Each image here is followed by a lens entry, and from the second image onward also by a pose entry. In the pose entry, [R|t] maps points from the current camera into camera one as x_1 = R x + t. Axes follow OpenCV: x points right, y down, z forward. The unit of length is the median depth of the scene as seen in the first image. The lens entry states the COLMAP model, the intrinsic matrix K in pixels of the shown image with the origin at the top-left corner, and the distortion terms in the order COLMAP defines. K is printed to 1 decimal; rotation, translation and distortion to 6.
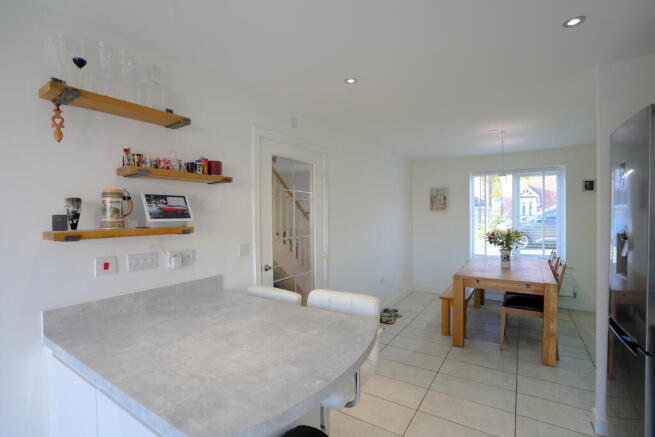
lens RADIAL K [[303.8, 0, 330.3], [0, 303.8, 217.9], [0, 0, 1]] dist [-0.074296, 0.031703]
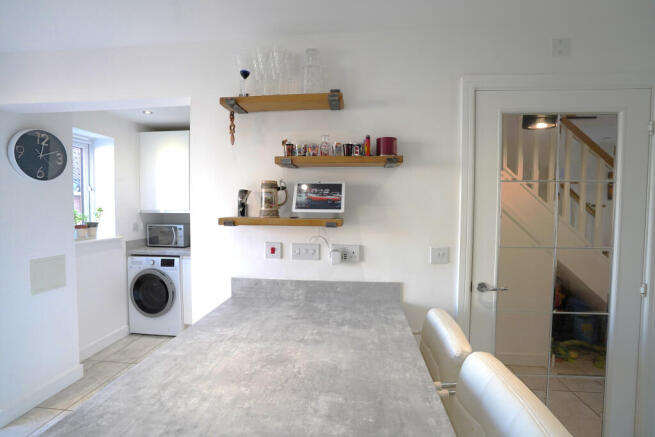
lens RADIAL K [[303.8, 0, 330.3], [0, 303.8, 217.9], [0, 0, 1]] dist [-0.074296, 0.031703]
pose [[0.458347, 0.053622, -0.887154, 0.324008], [-0.022391, 0.998558, 0.048788, -0.018550], [0.888491, -0.002498, 0.458887, 0.630122]]
